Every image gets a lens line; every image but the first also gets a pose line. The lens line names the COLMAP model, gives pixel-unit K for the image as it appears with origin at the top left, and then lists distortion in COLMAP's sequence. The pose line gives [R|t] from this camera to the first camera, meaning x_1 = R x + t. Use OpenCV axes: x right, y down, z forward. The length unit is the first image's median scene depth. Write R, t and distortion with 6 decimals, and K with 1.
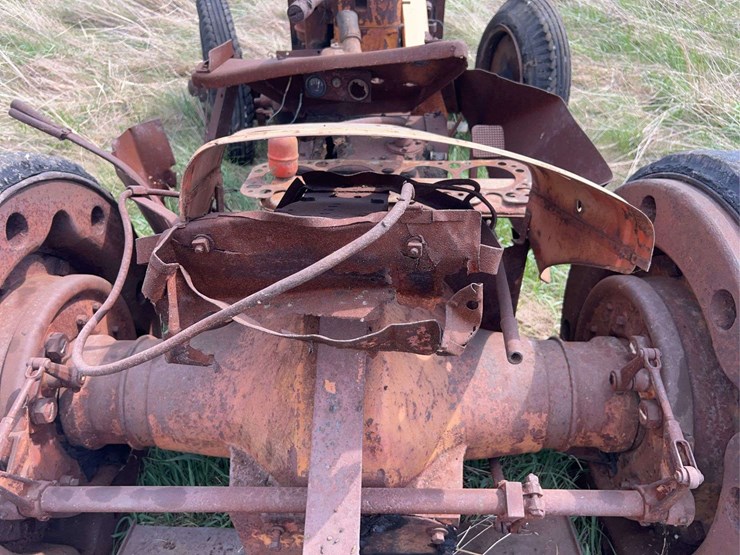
lens RADIAL K [[557.5, 0, 372.6], [0, 557.5, 303.0], [0, 0, 1]] dist [0.002345, -0.003050]
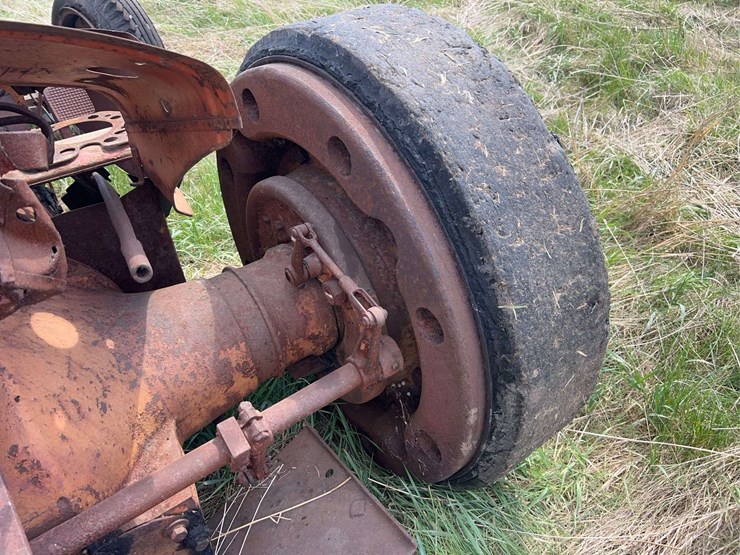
lens RADIAL K [[575.9, 0, 370.0], [0, 575.9, 277.5], [0, 0, 1]] dist [0.058501, -0.073803]
pose [[0.791432, -0.396607, 0.465121, 0.083445], [0.407967, 0.909375, 0.081240, 0.114825], [-0.455190, 0.125458, 0.881511, 0.074414]]
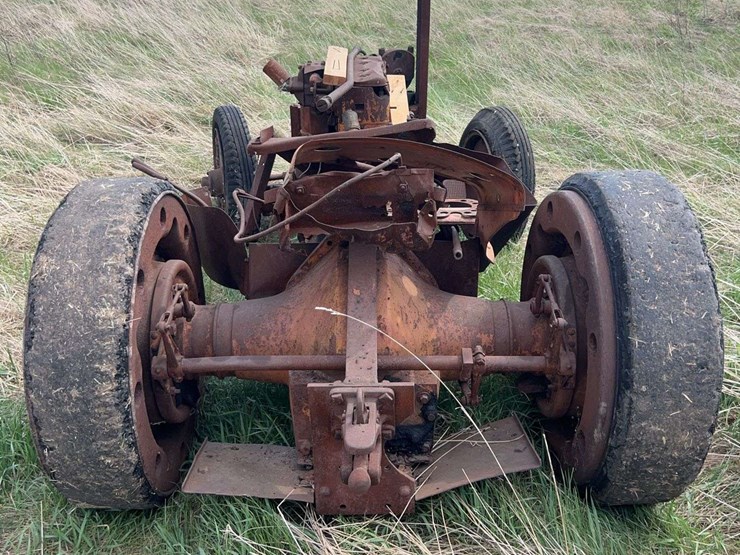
lens RADIAL K [[560.9, 0, 373.8], [0, 560.9, 276.5], [0, 0, 1]] dist [0.062882, -0.079727]
pose [[0.999729, -0.013807, 0.018759, -0.044711], [0.017605, 0.975239, -0.220450, 0.391735], [-0.015251, 0.220721, 0.975218, -0.562890]]
